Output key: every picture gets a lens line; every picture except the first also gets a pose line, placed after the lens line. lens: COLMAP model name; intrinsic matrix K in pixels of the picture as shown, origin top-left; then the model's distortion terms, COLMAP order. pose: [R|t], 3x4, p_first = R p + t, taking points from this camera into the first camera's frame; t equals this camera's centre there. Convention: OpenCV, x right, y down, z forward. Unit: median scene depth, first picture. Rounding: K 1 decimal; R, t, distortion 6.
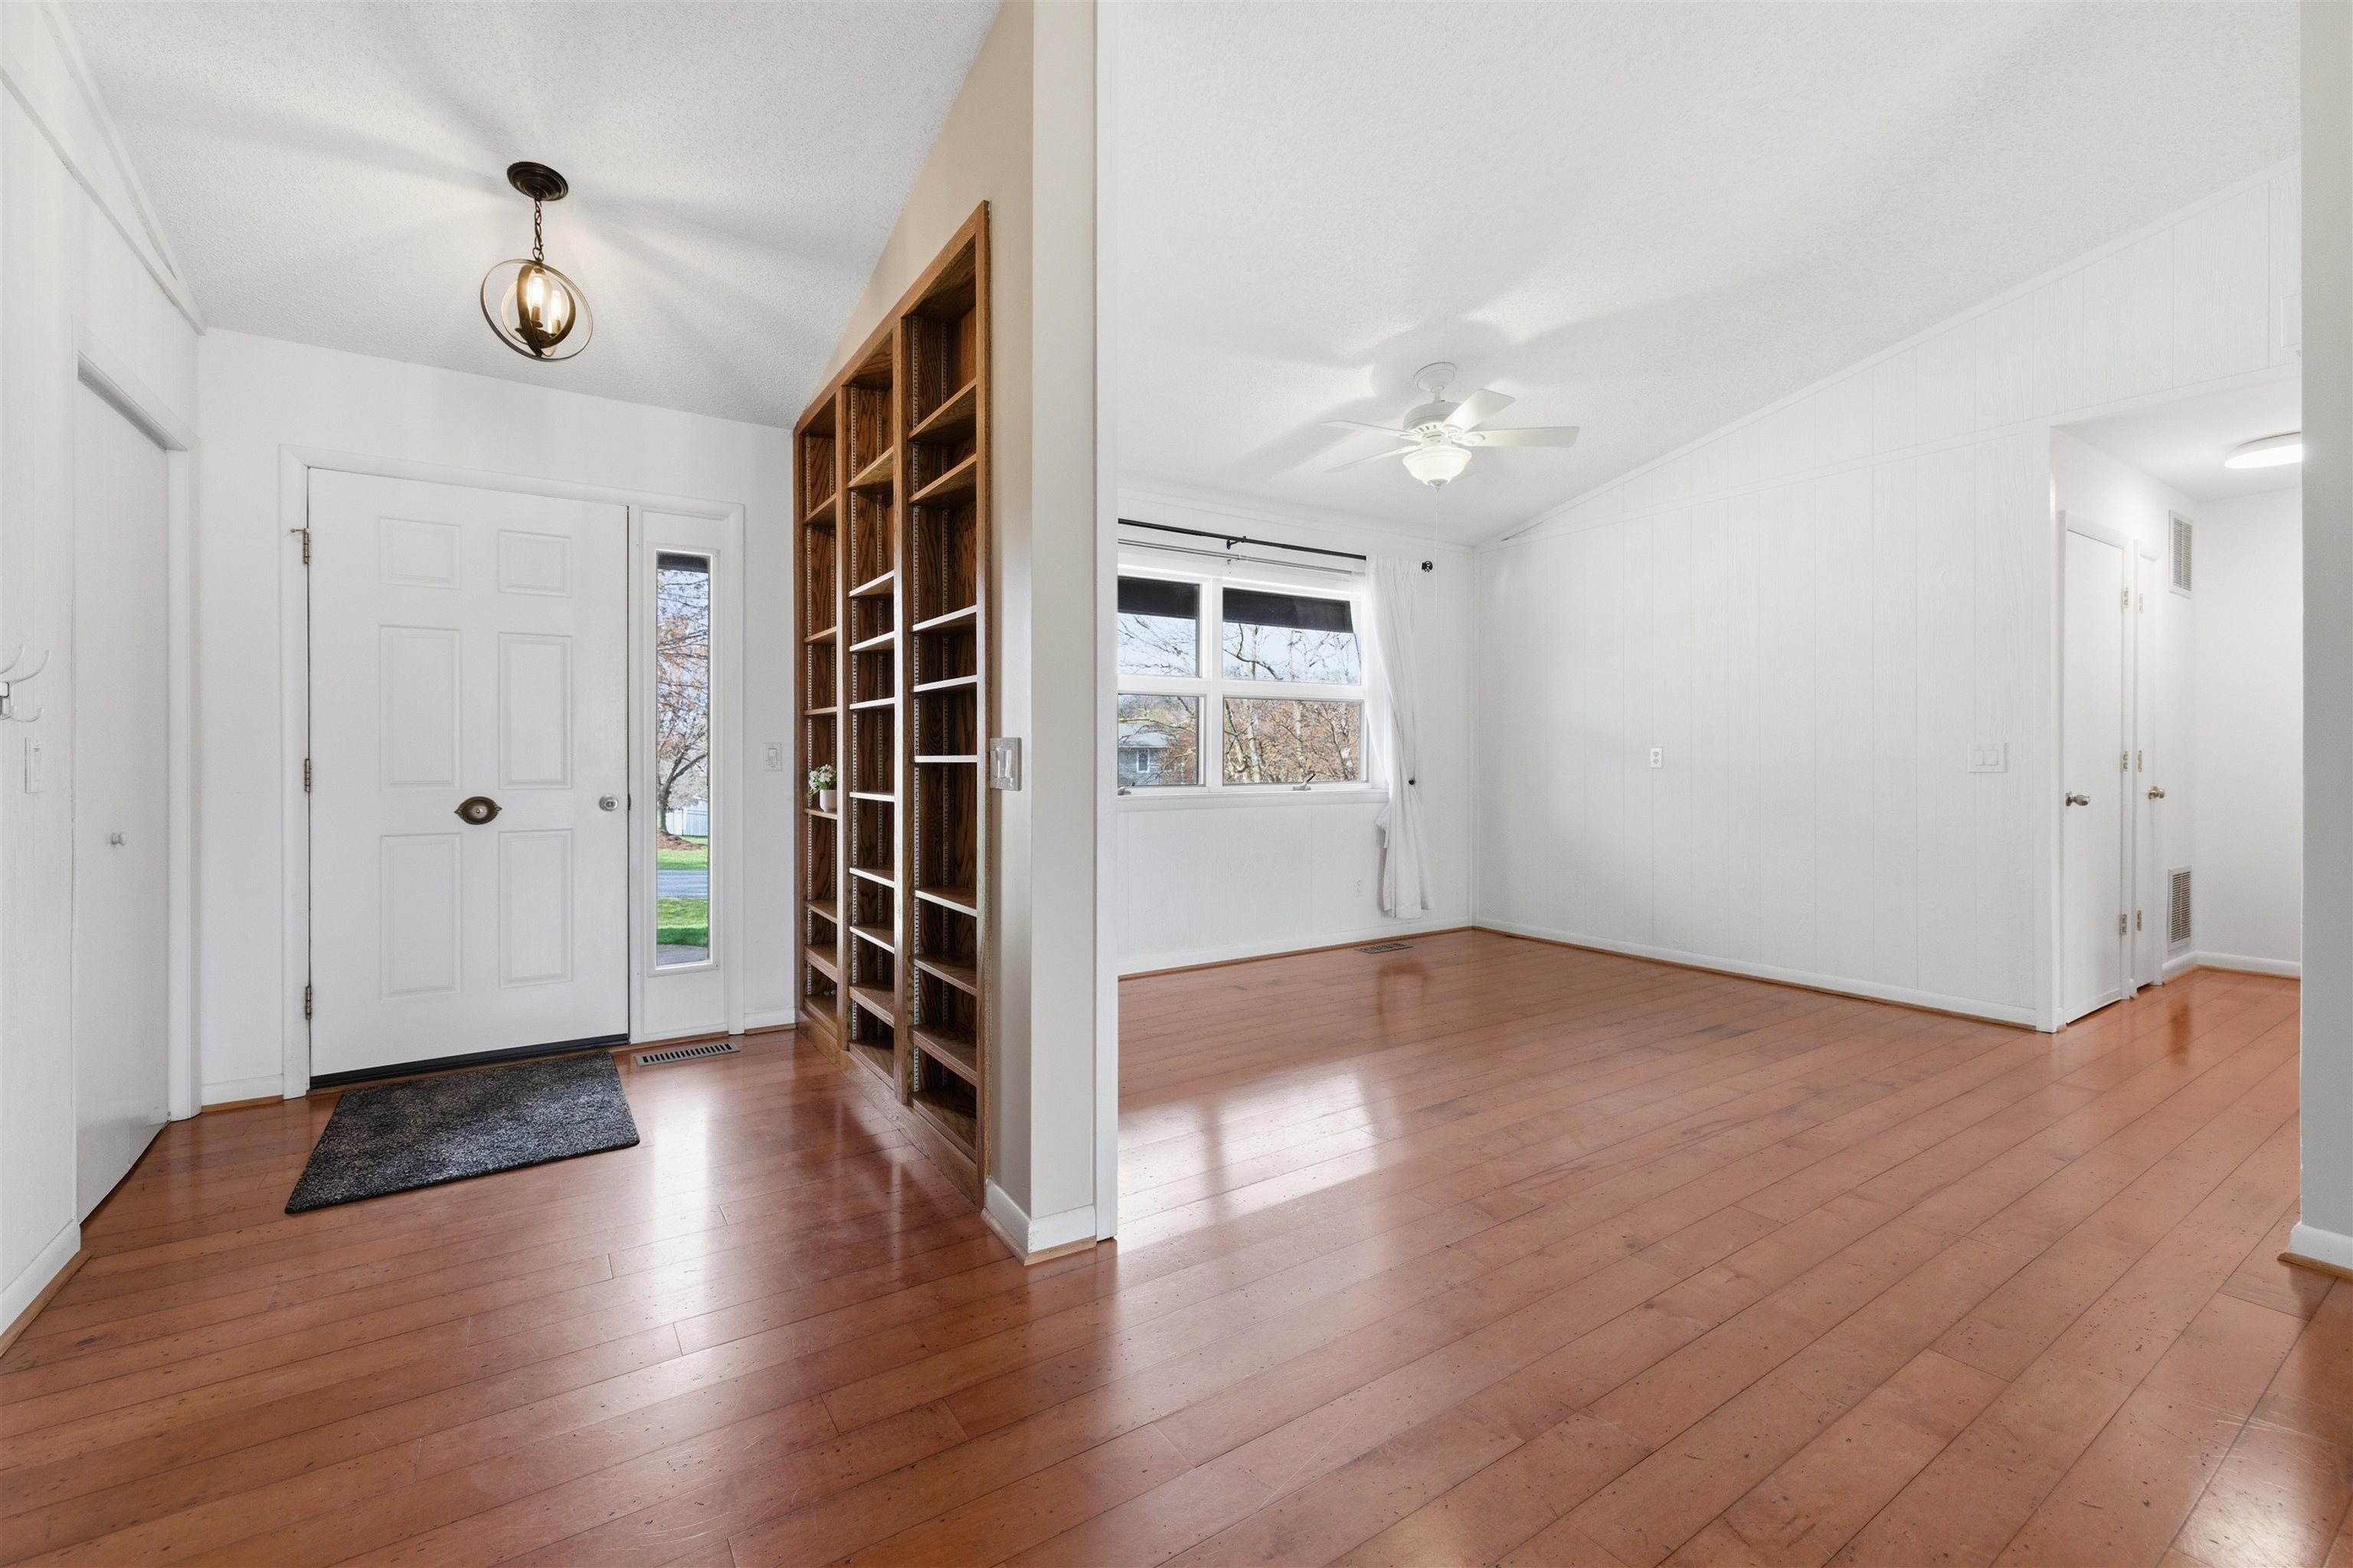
lens RADIAL K [[990.5, 0, 1185.8], [0, 990.5, 768.8], [0, 0, 1]] dist [0.004581, 0.000042]
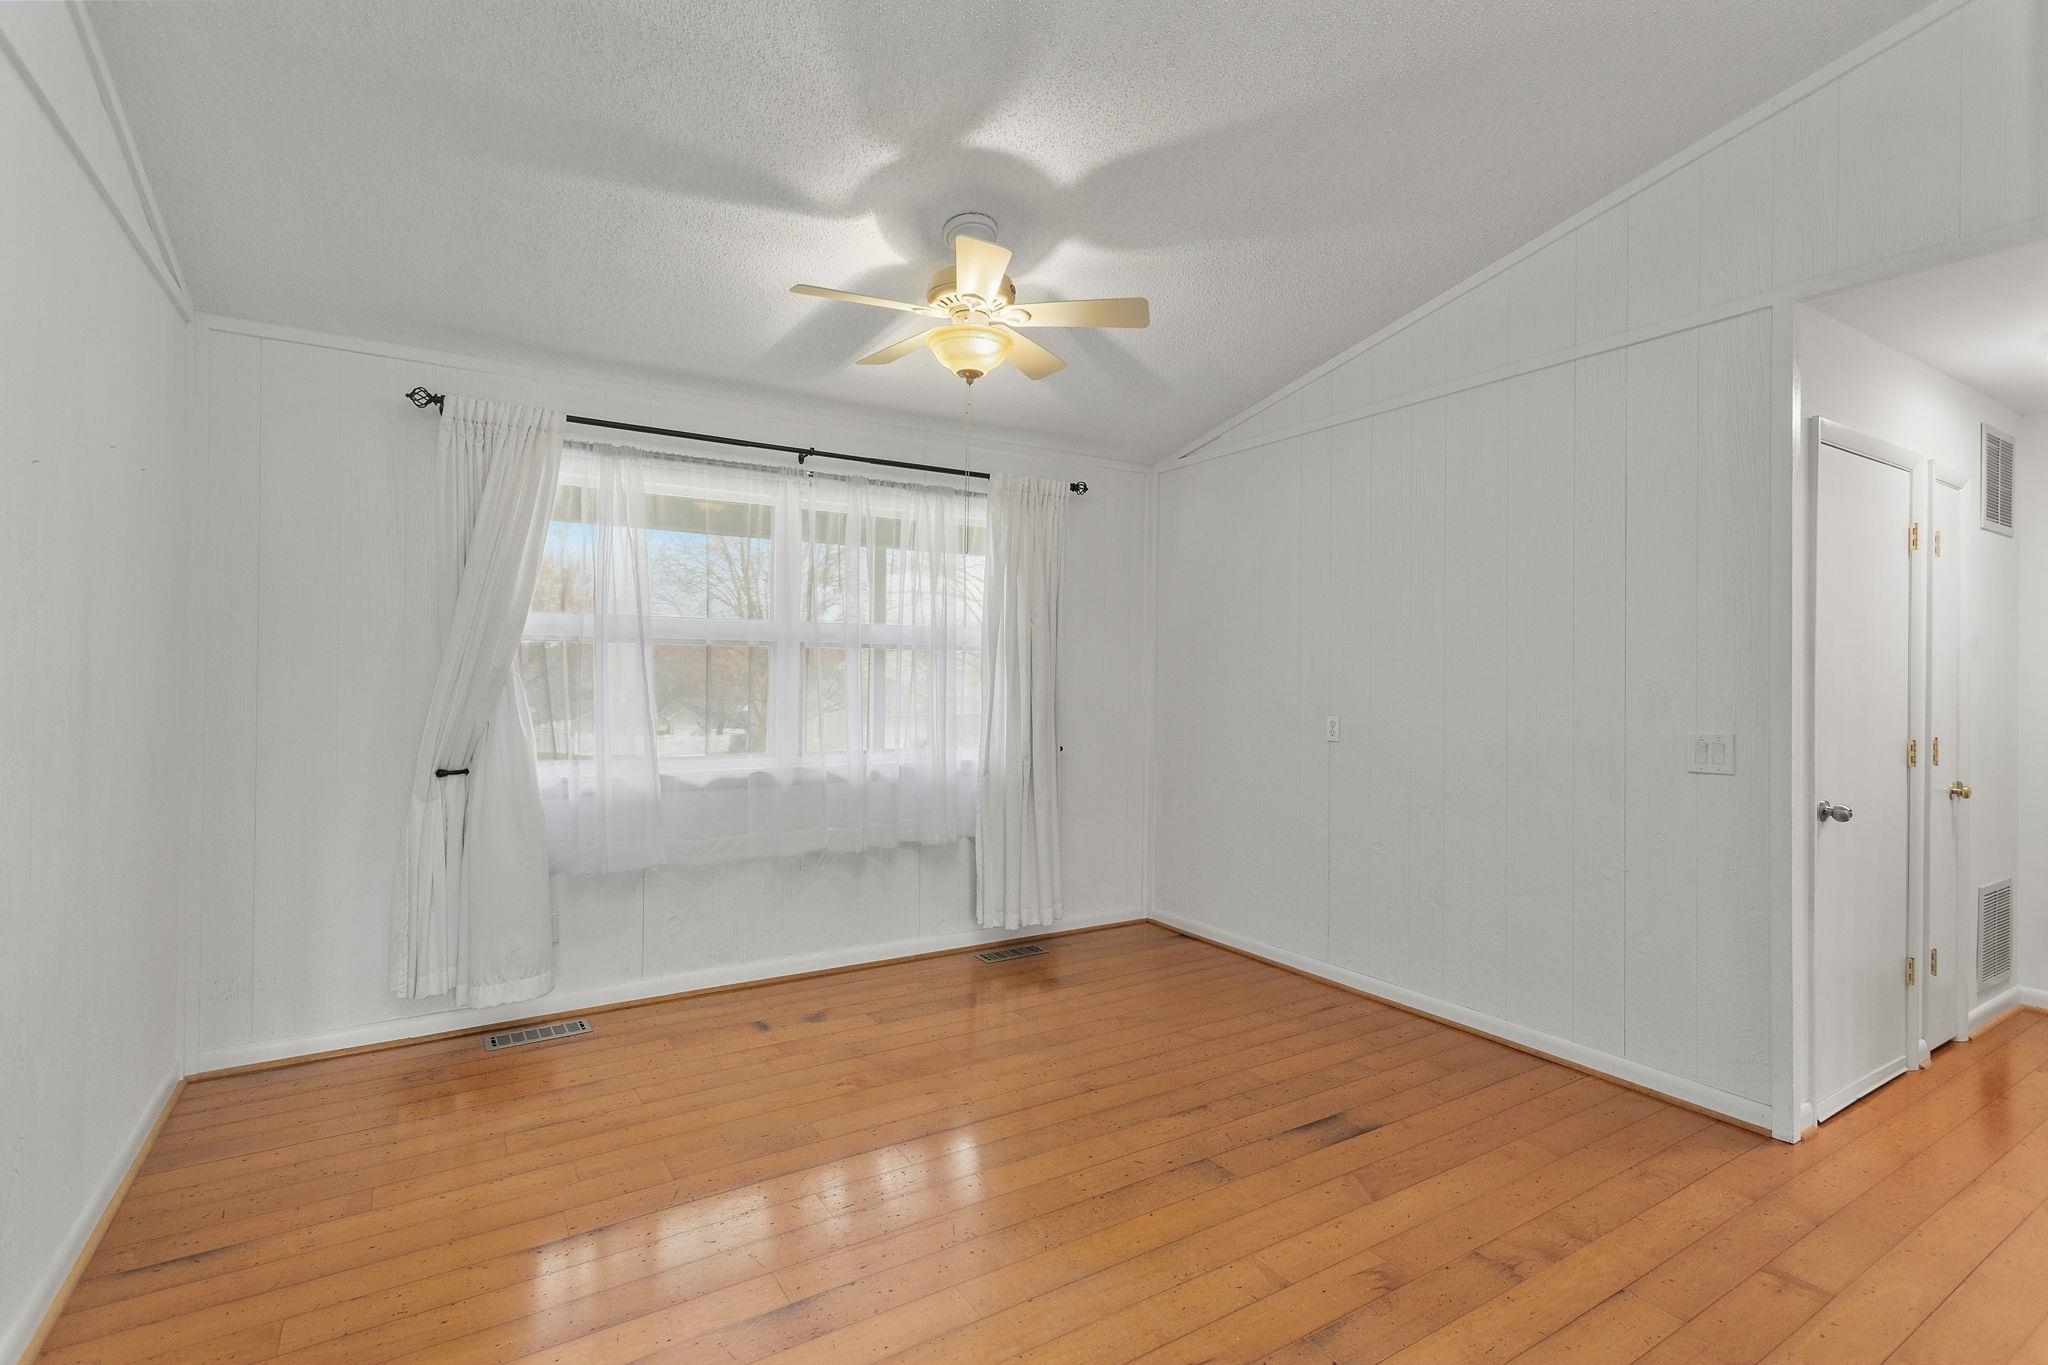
lens RADIAL K [[980.8, 0, 1026.8], [0, 980.8, 677.6], [0, 0, 1]] dist [0.000468, 0.000317]
pose [[0.999689, 0.012291, -0.021715, 0.818340], [-0.012552, 0.999850, -0.011936, -0.134450], [0.021565, 0.012204, 0.999693, 0.684695]]
